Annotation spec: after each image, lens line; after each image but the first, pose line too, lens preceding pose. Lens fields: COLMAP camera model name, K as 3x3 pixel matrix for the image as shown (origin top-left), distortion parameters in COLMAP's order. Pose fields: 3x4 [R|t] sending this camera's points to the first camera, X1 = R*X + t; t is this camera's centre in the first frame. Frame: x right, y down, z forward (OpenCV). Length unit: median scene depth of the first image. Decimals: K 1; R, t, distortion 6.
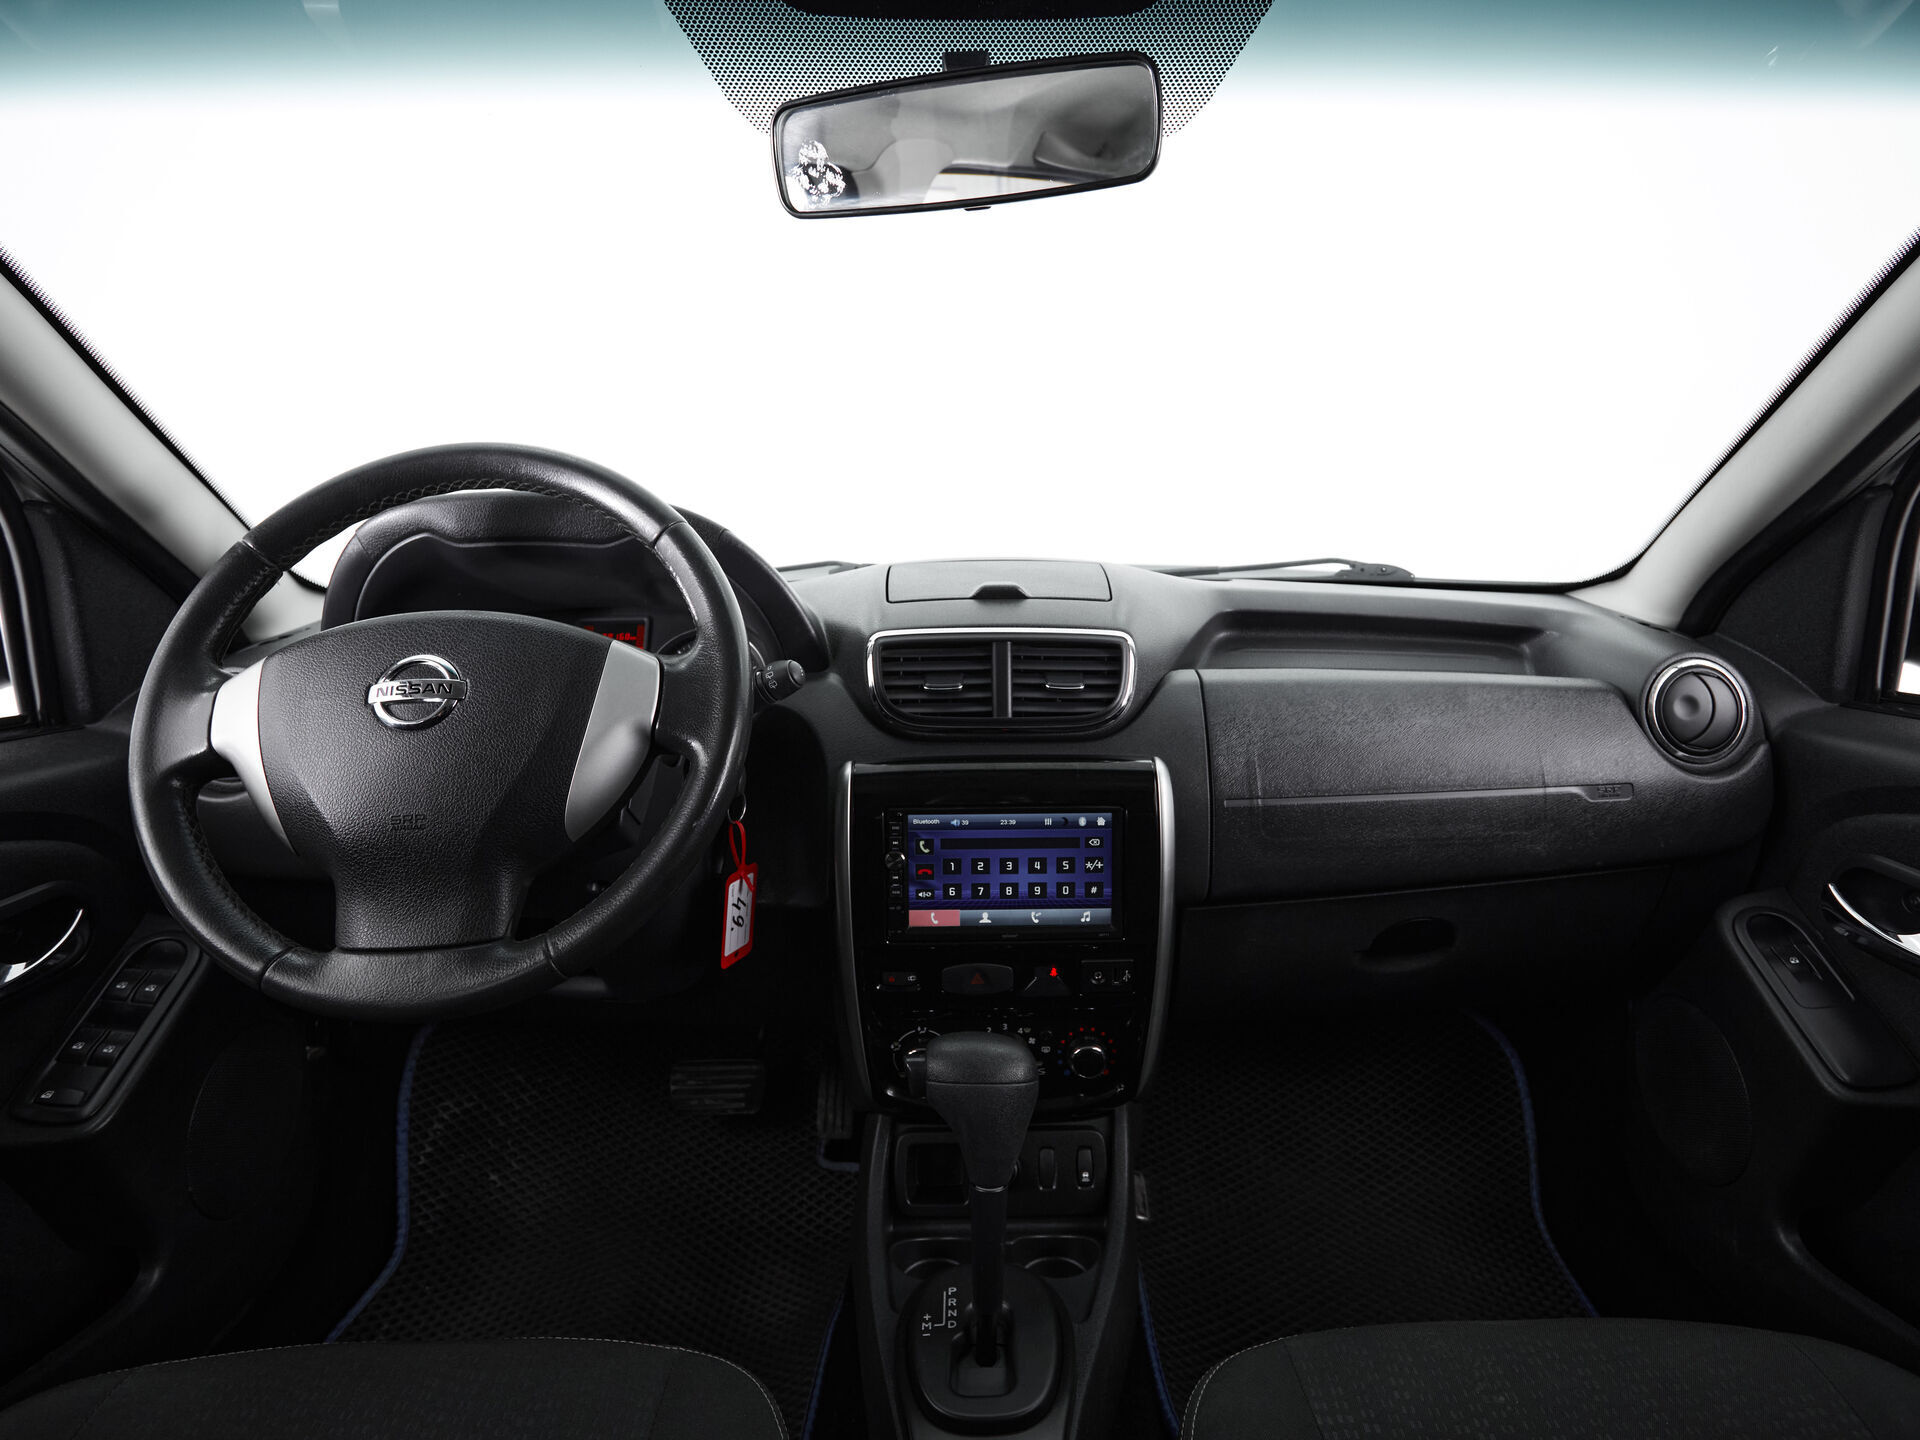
lens RADIAL K [[984.5, 0, 960.0], [0, 984.5, 720.0], [0, 0, 1]] dist [-0.005831, -0.000611]
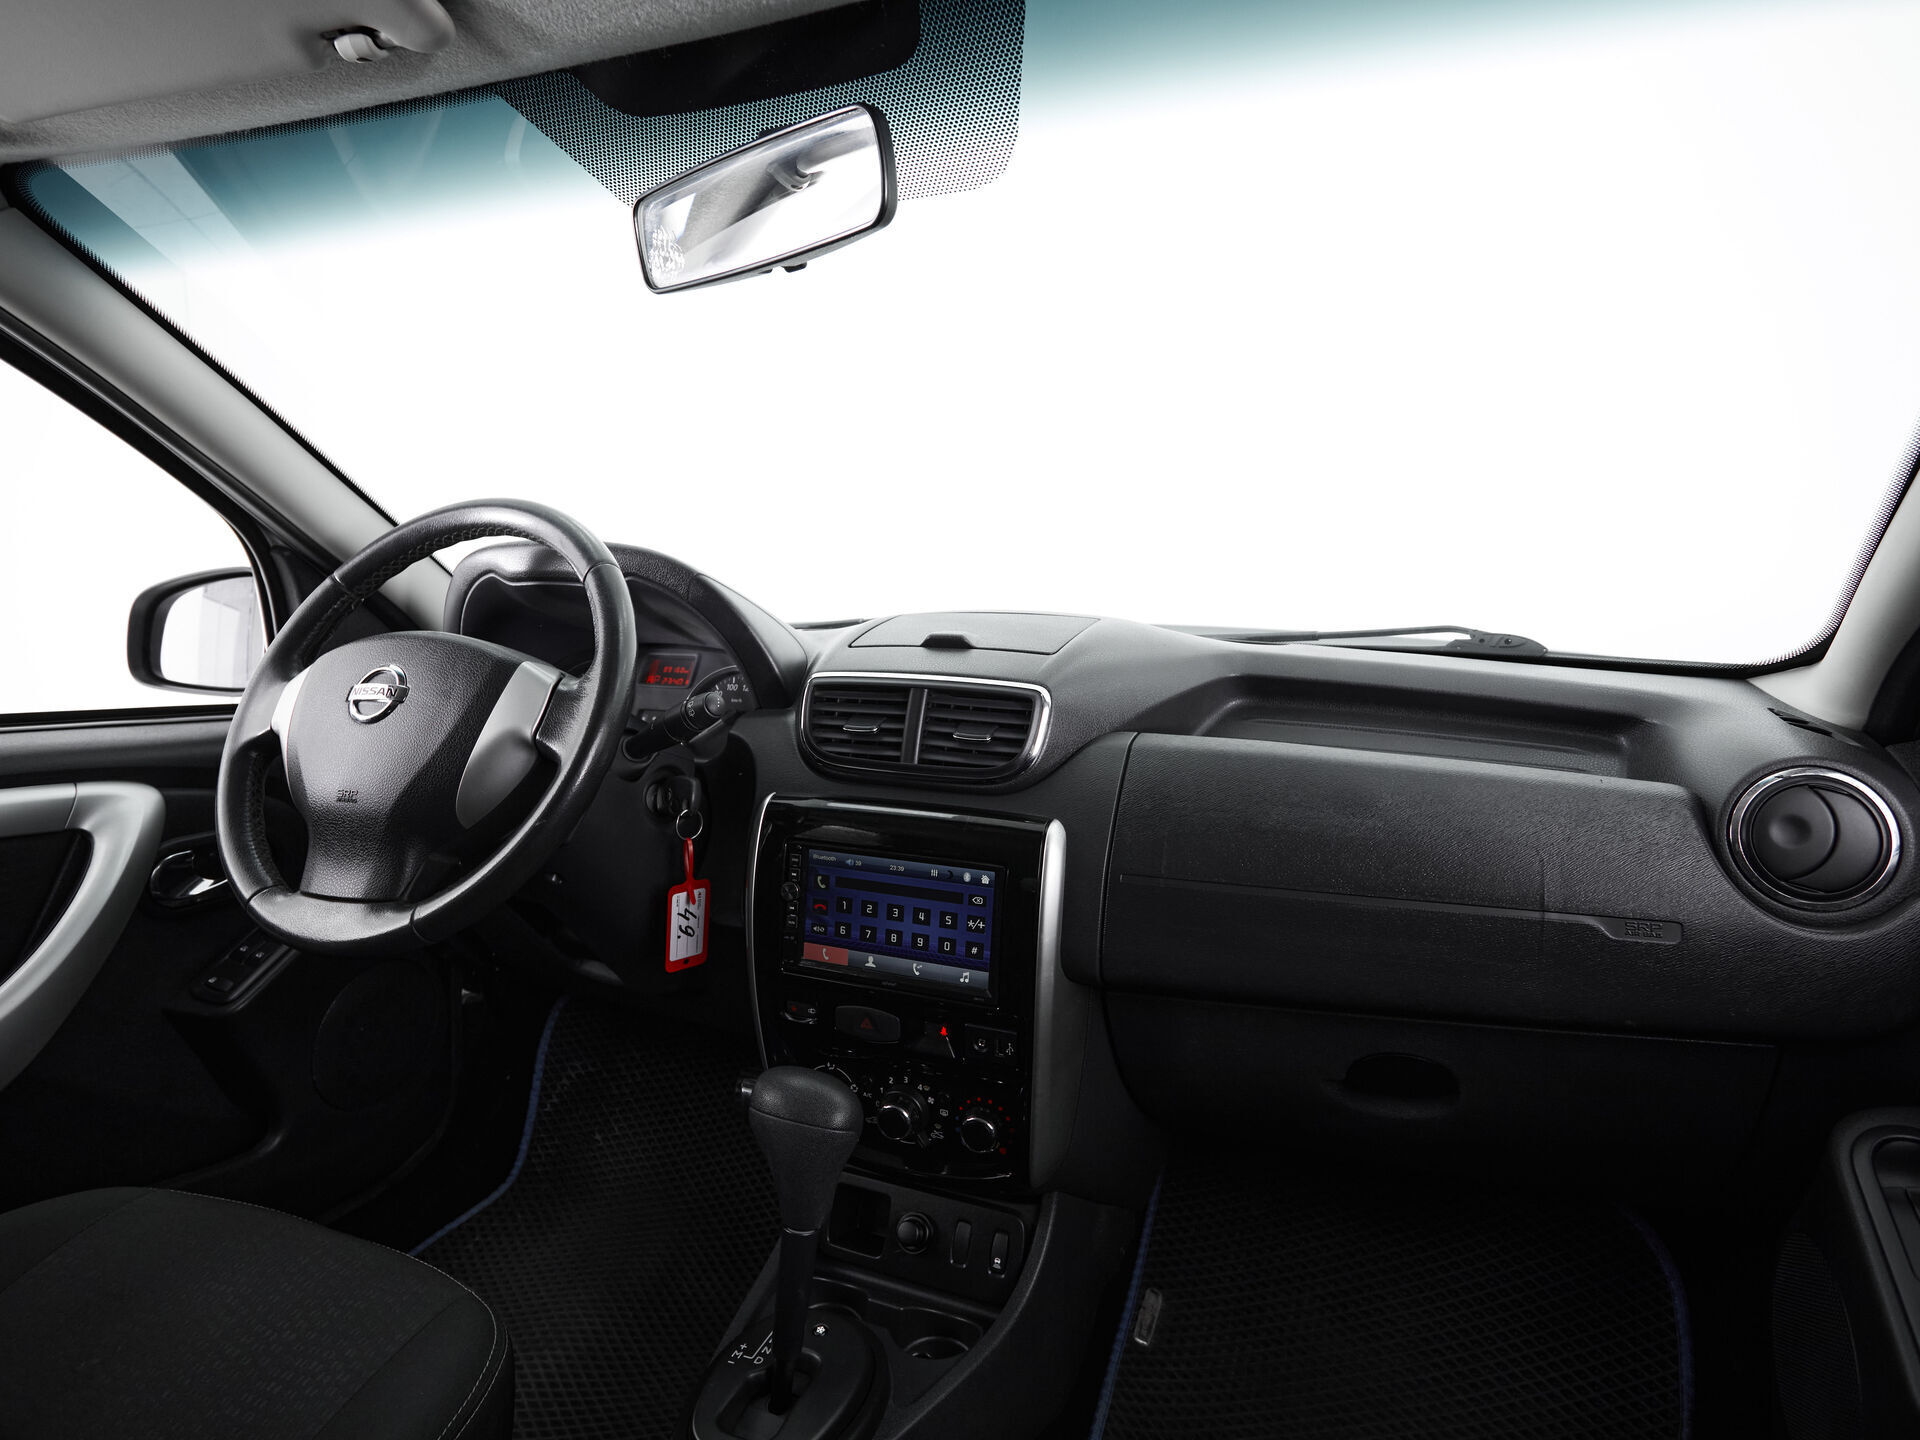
lens RADIAL K [[967.7, 0, 960.8], [0, 967.7, 724.2], [0, 0, 1]] dist [-0.004887, -0.000547]
pose [[0.928253, 0.070217, -0.365262, 0.444219], [-0.092844, 0.994675, -0.044736, -0.002957], [0.360176, 0.075439, 0.929829, 0.101581]]
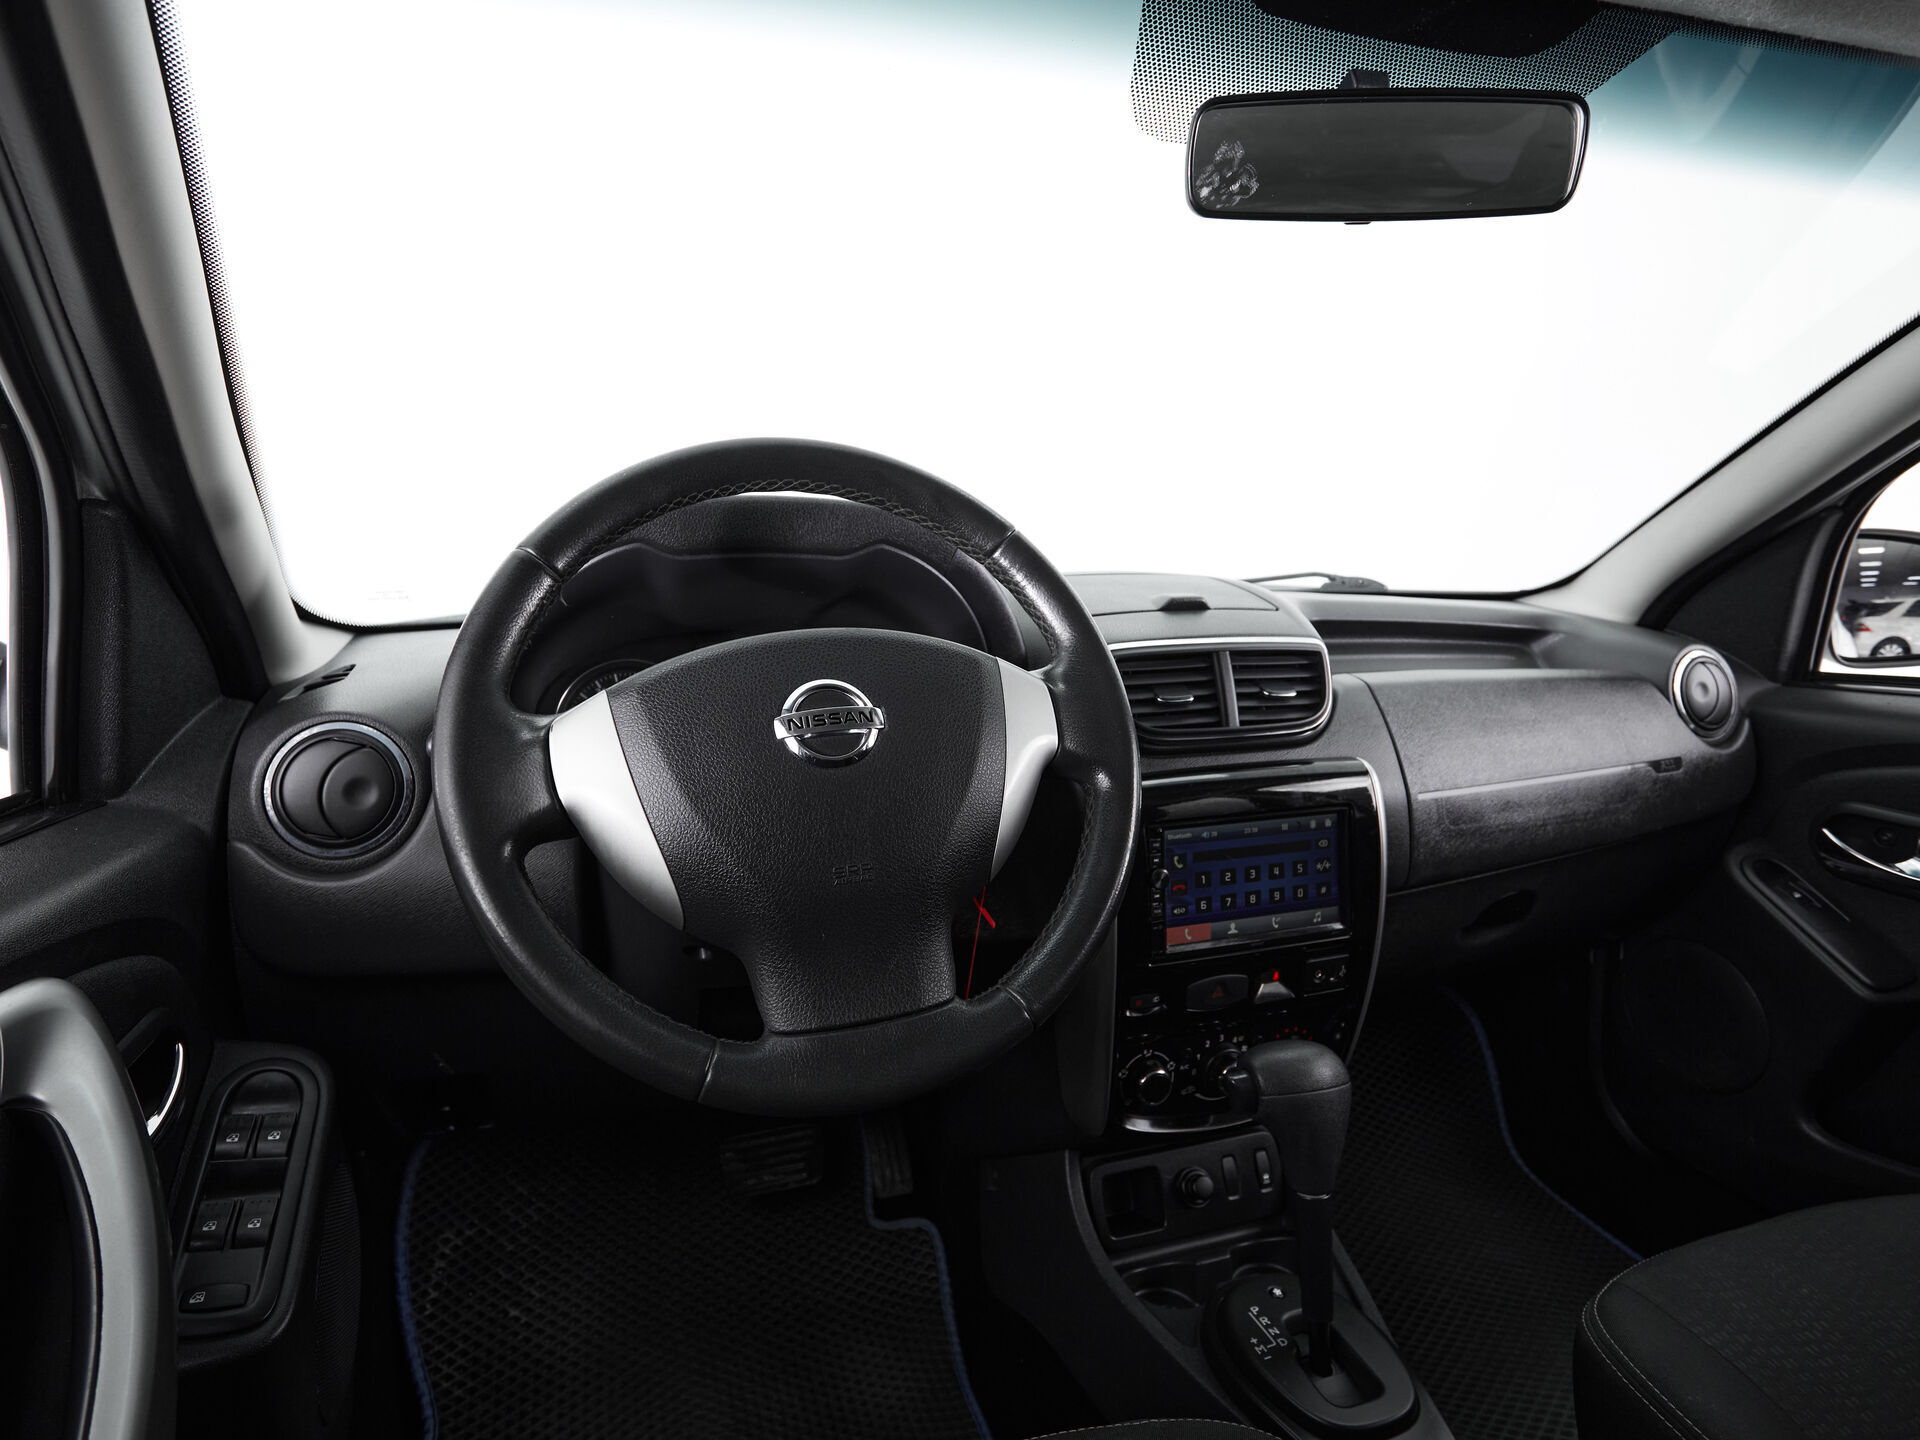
lens RADIAL K [[1005.3, 0, 882.7], [0, 1005.3, 724.8], [0, 0, 1]] dist [-0.004805, -0.000218]
pose [[0.961157, -0.048691, 0.271672, -0.571753], [0.055427, 0.998315, -0.017170, -0.006841], [-0.270379, 0.031561, 0.962237, 0.108838]]
